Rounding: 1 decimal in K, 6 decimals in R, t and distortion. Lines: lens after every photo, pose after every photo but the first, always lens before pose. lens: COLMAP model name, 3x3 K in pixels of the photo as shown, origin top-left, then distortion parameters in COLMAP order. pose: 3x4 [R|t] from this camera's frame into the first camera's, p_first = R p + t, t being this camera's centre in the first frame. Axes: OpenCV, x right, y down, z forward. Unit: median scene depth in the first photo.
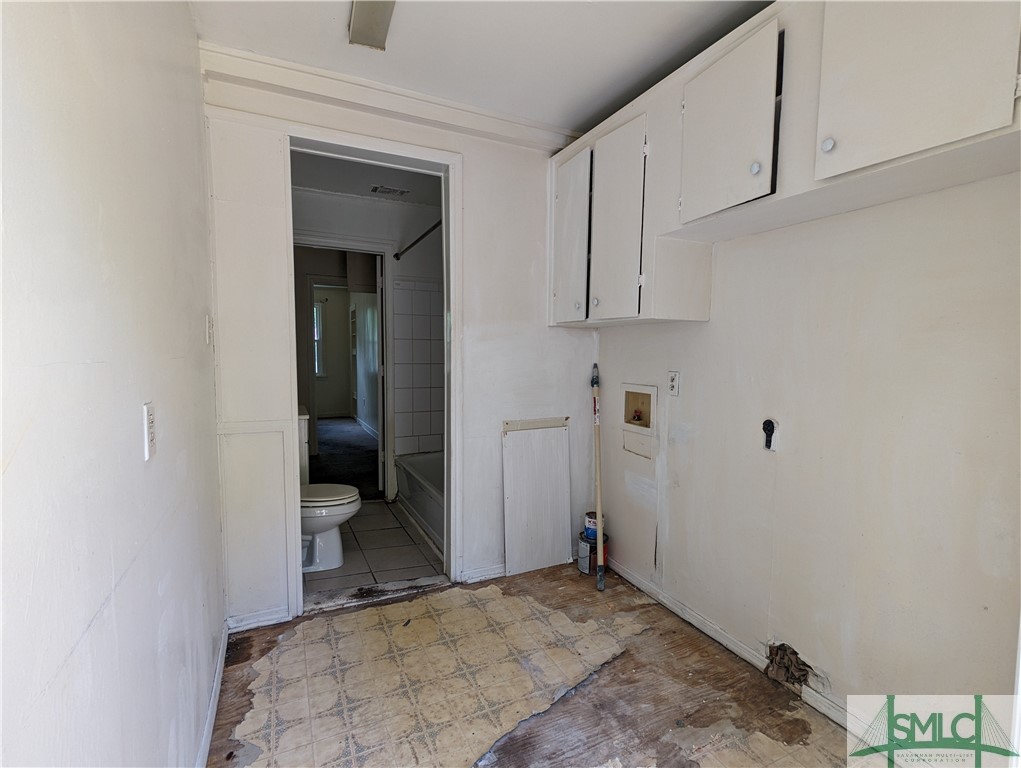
lens RADIAL K [[487.4, 0, 513.3], [0, 487.4, 388.6], [0, 0, 1]] dist [0.000852, 0.000877]
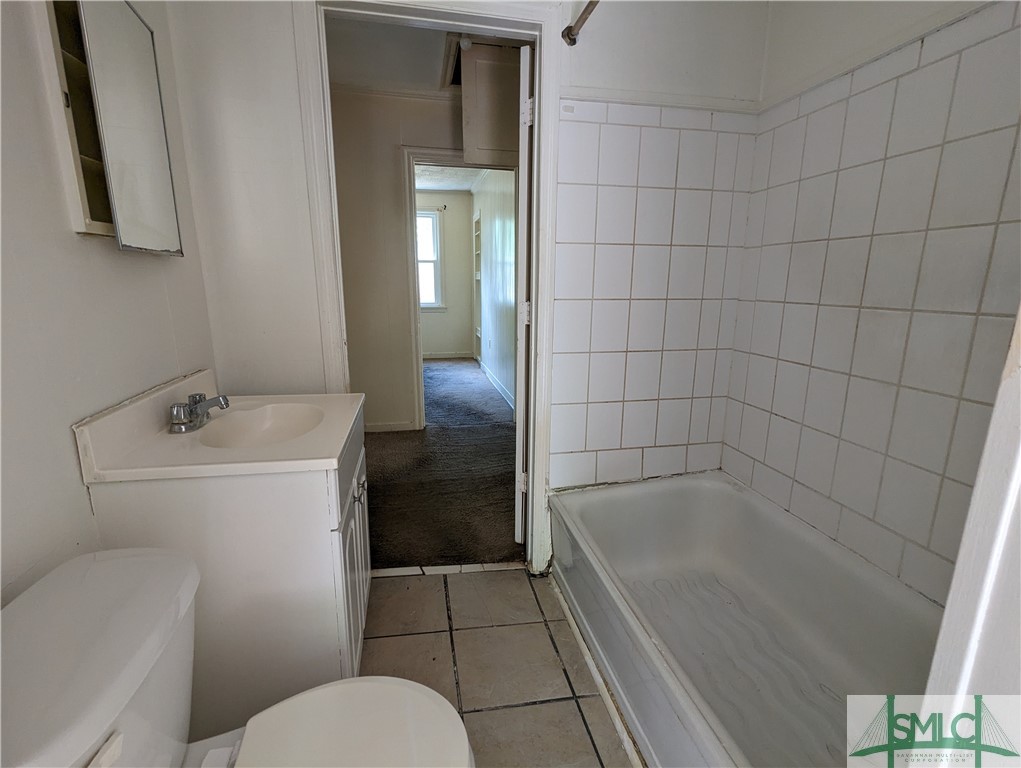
lens RADIAL K [[487.4, 0, 513.3], [0, 487.4, 388.6], [0, 0, 1]] dist [0.000852, 0.000877]
pose [[0.968812, 0.054553, -0.241716, -0.140806], [-0.017822, 0.988279, 0.151611, -0.031526], [0.247154, -0.142575, 0.958430, 0.458452]]
